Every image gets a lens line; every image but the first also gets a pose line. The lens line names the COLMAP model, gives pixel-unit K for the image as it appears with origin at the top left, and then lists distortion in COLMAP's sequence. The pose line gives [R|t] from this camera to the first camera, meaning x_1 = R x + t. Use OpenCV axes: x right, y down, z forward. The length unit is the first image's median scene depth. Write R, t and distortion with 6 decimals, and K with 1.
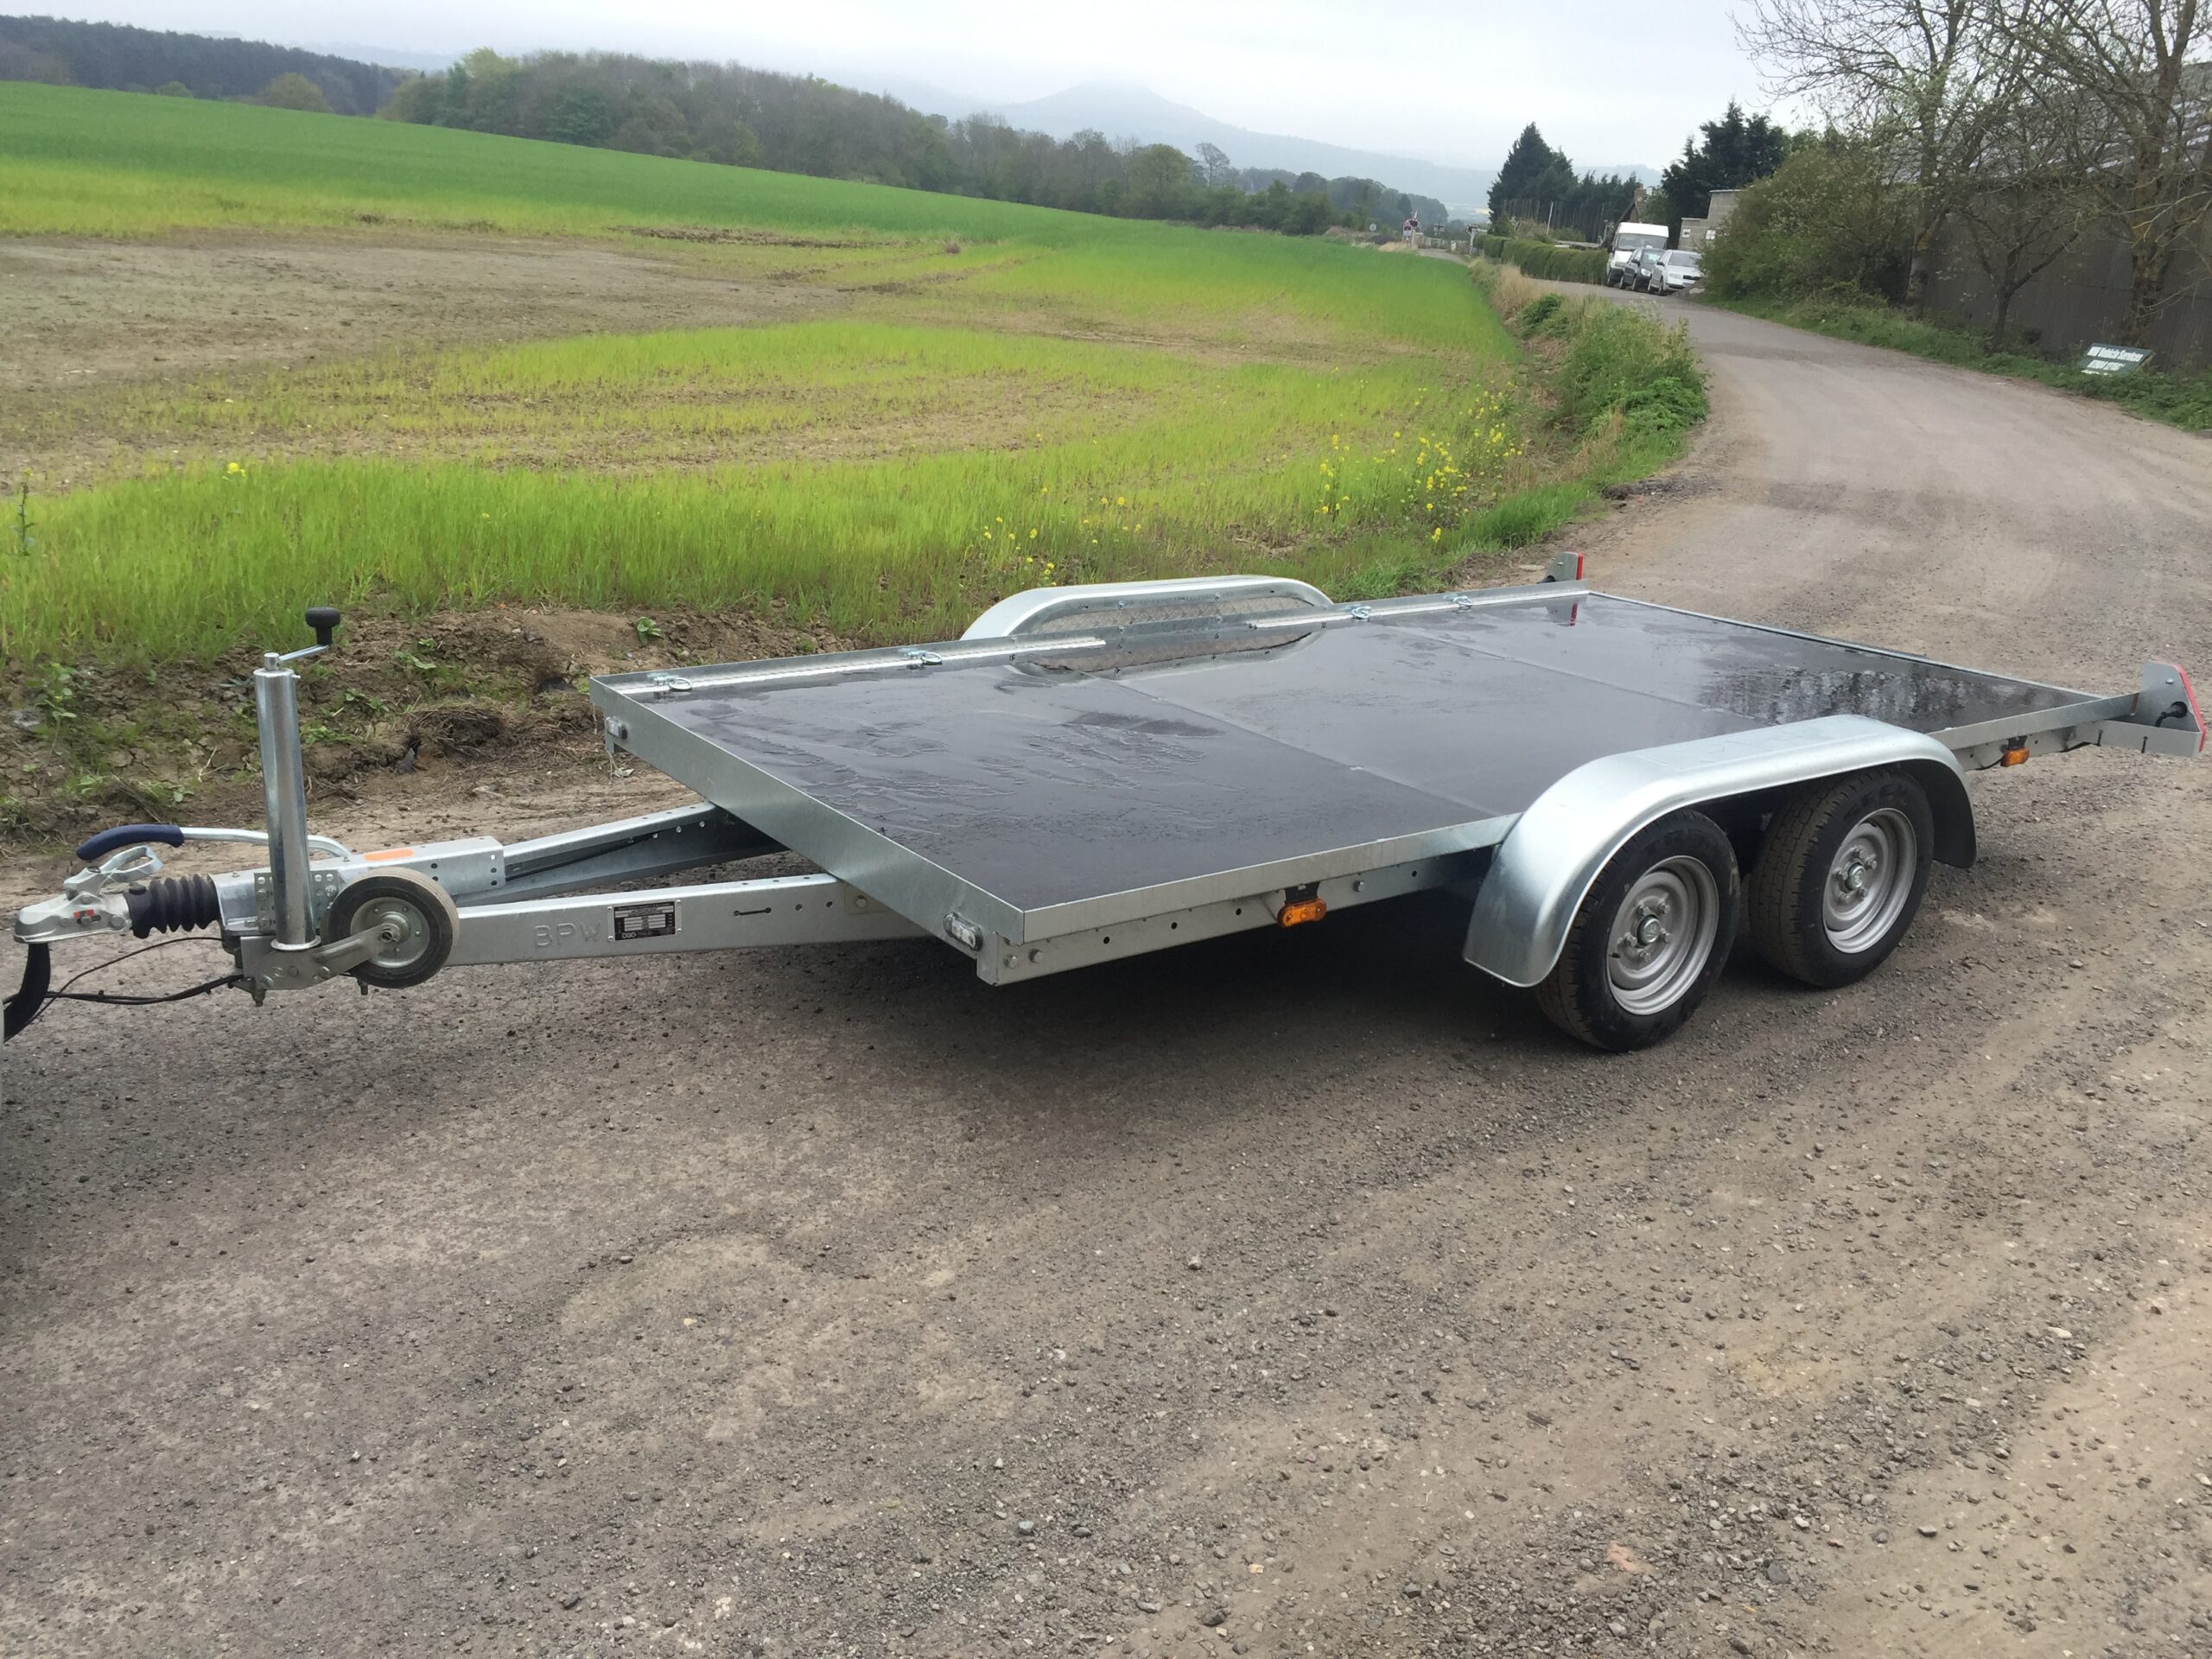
lens RADIAL K [[1869.0, 0, 1106.0], [0, 1869.0, 829.5], [0, 0, 1]] dist [0.079553, -0.107621]
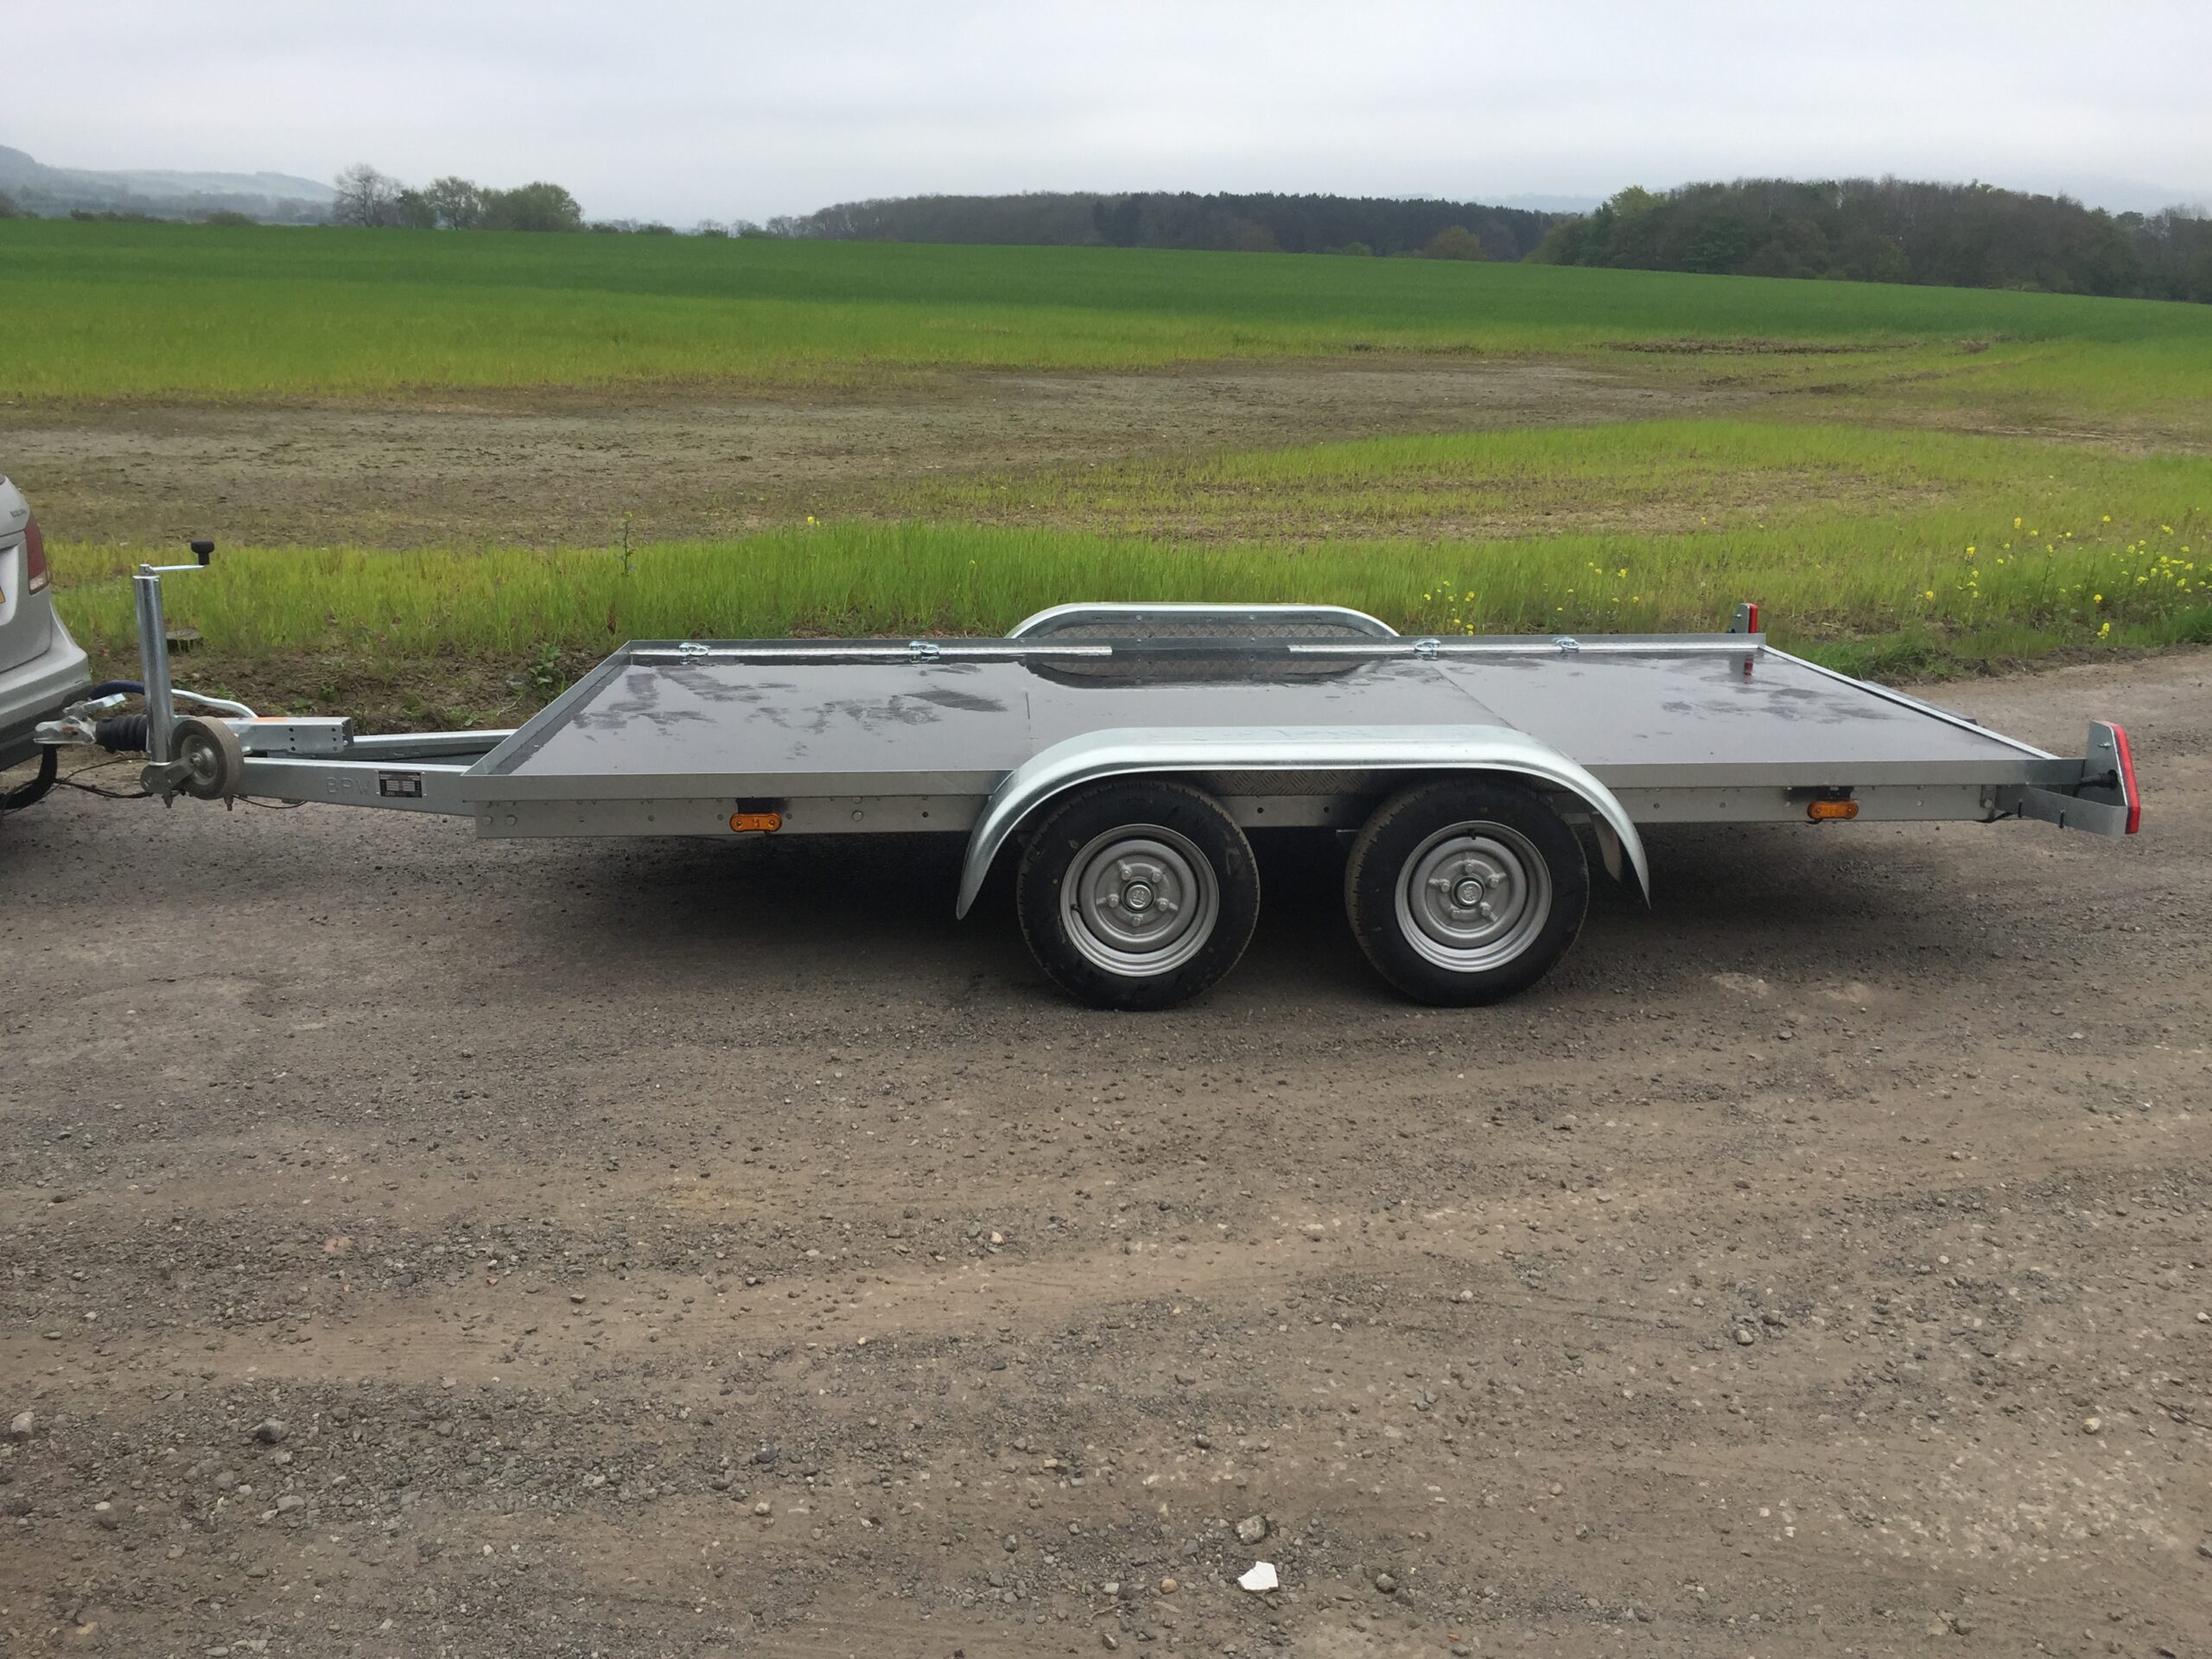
lens RADIAL K [[1822.2, 0, 1118.8], [0, 1822.2, 930.3], [0, 0, 1]] dist [0.073272, -0.093622]
pose [[0.846010, 0.122844, -0.518823, 0.767070], [-0.126153, 0.991585, 0.029071, 0.041919], [0.518028, 0.040857, 0.854388, 0.117313]]
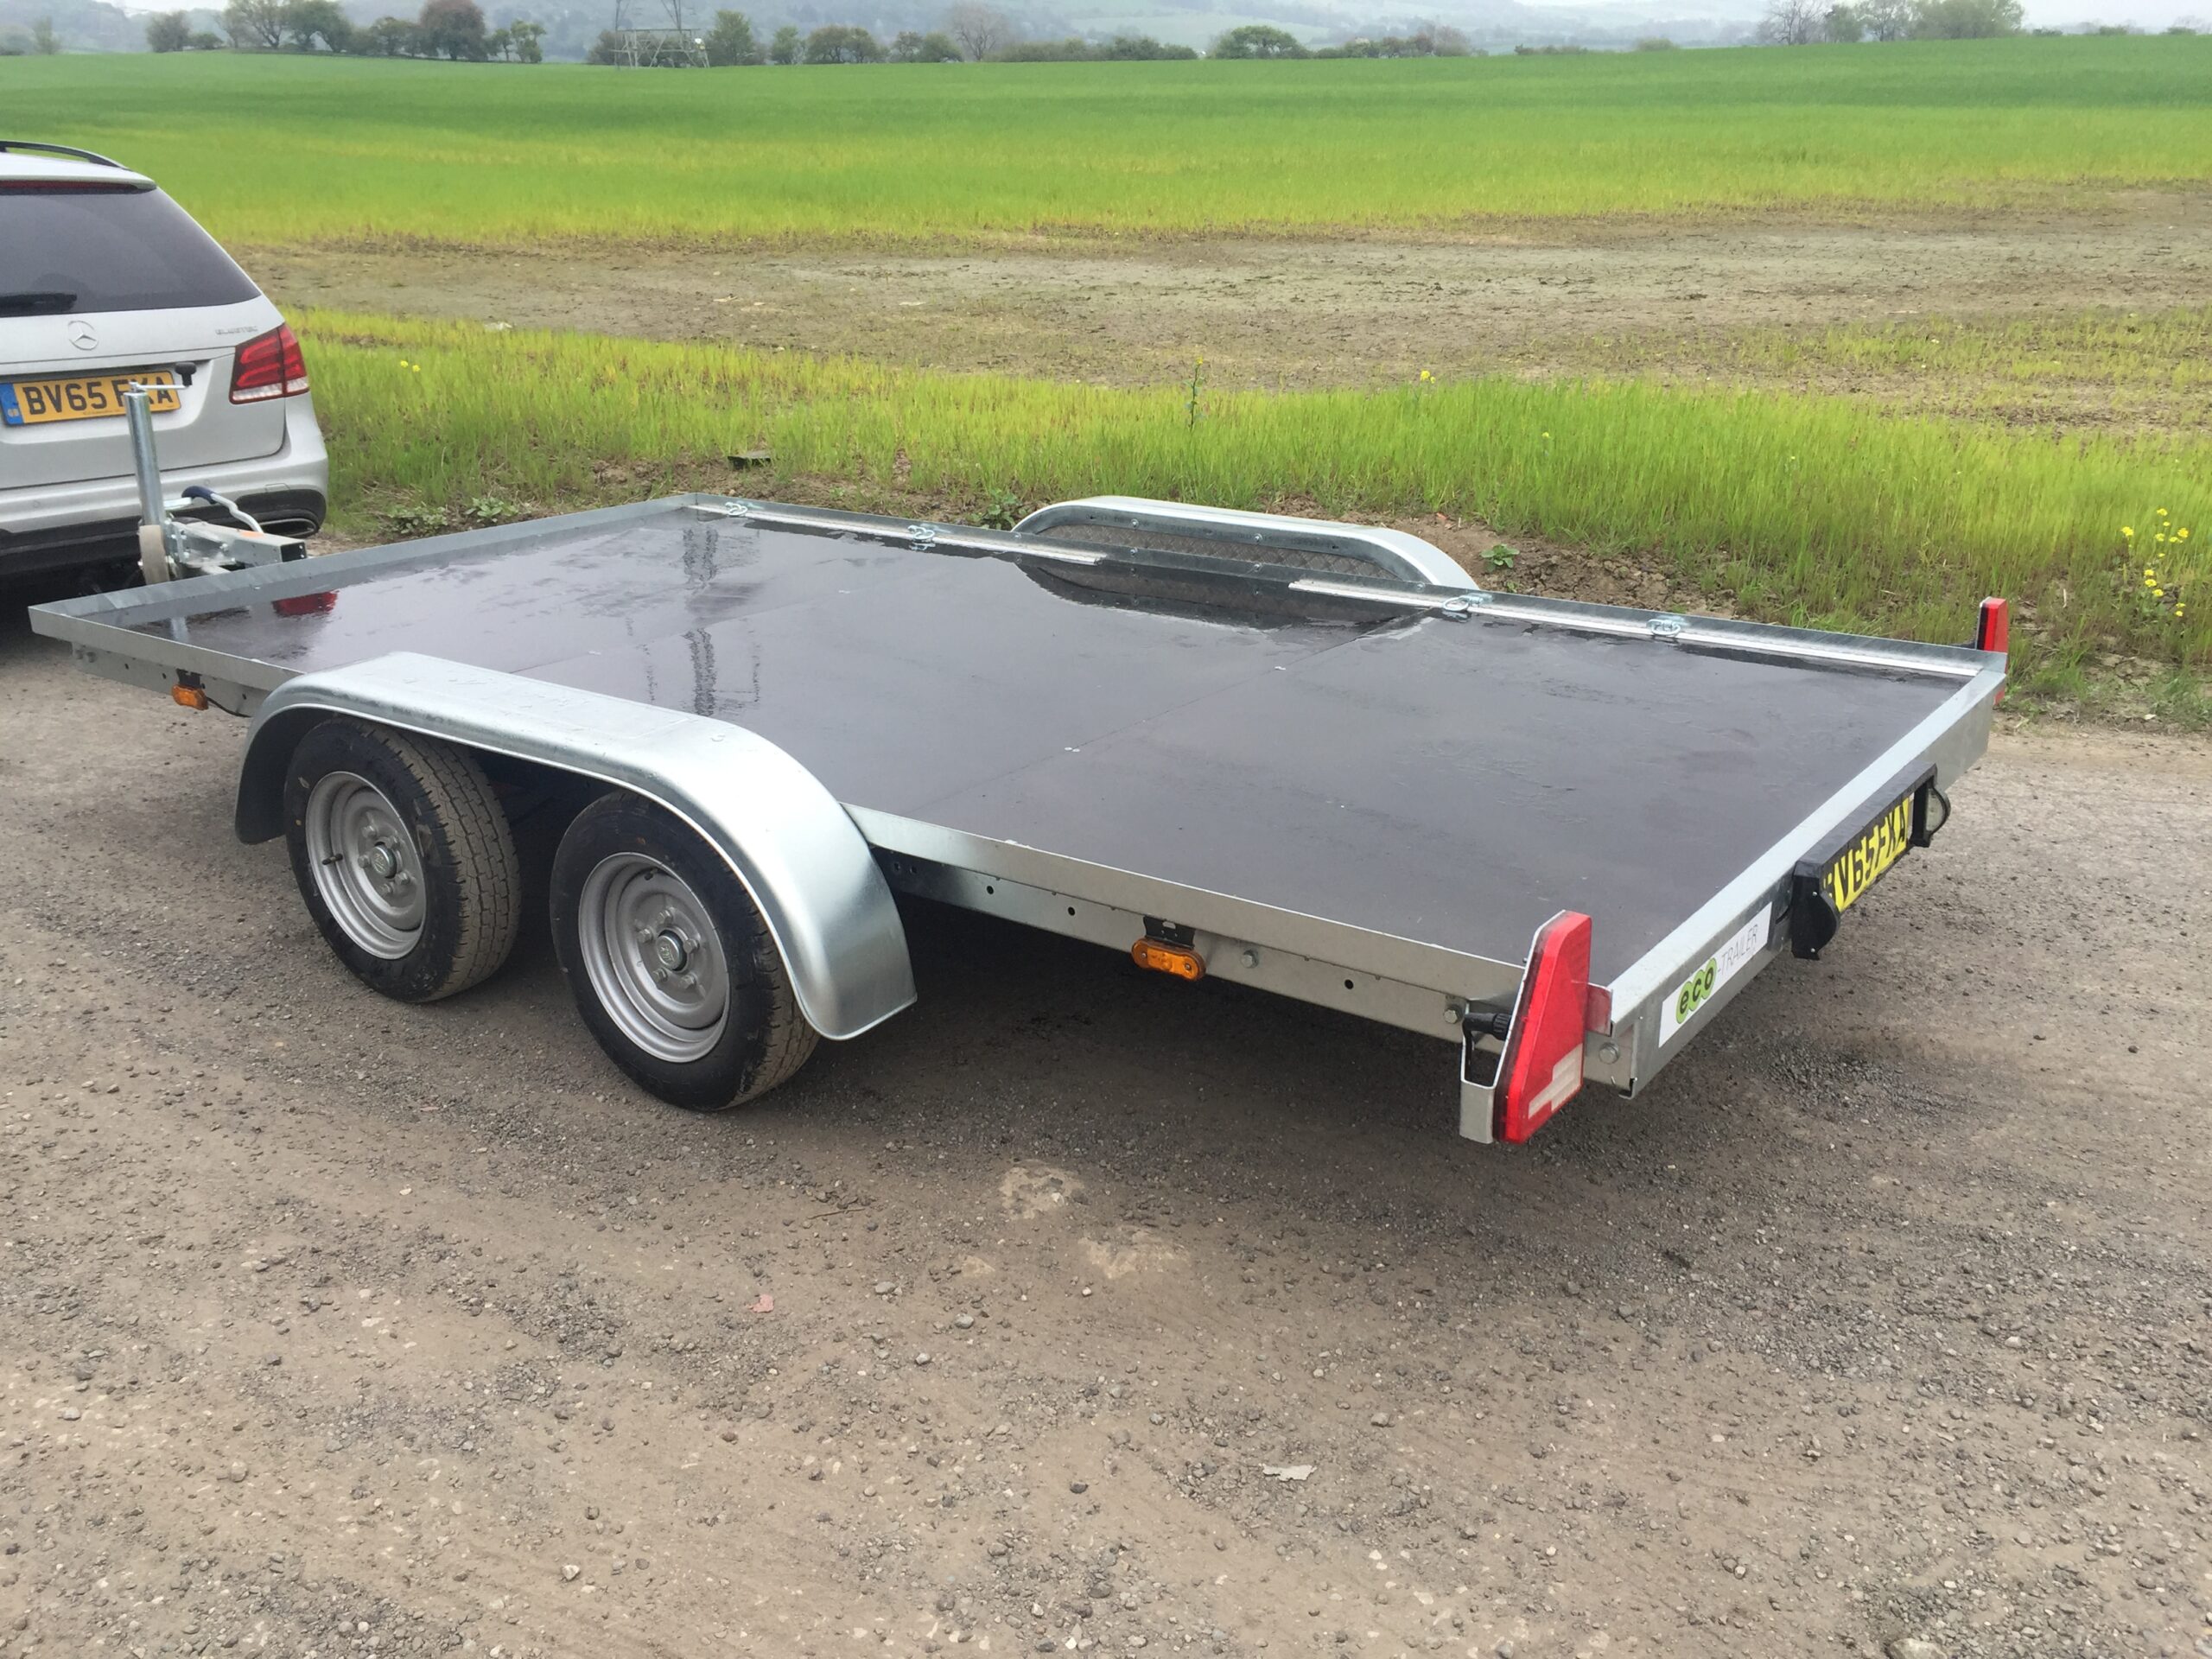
lens RADIAL K [[1869.0, 0, 1106.0], [0, 1869.0, 829.5], [0, 0, 1]] dist [0.079553, -0.107621]
pose [[0.312024, 0.267097, -0.911757, 1.109980], [-0.257435, 0.947536, 0.189478, -0.196829], [0.914531, 0.175597, 0.364415, 0.933849]]
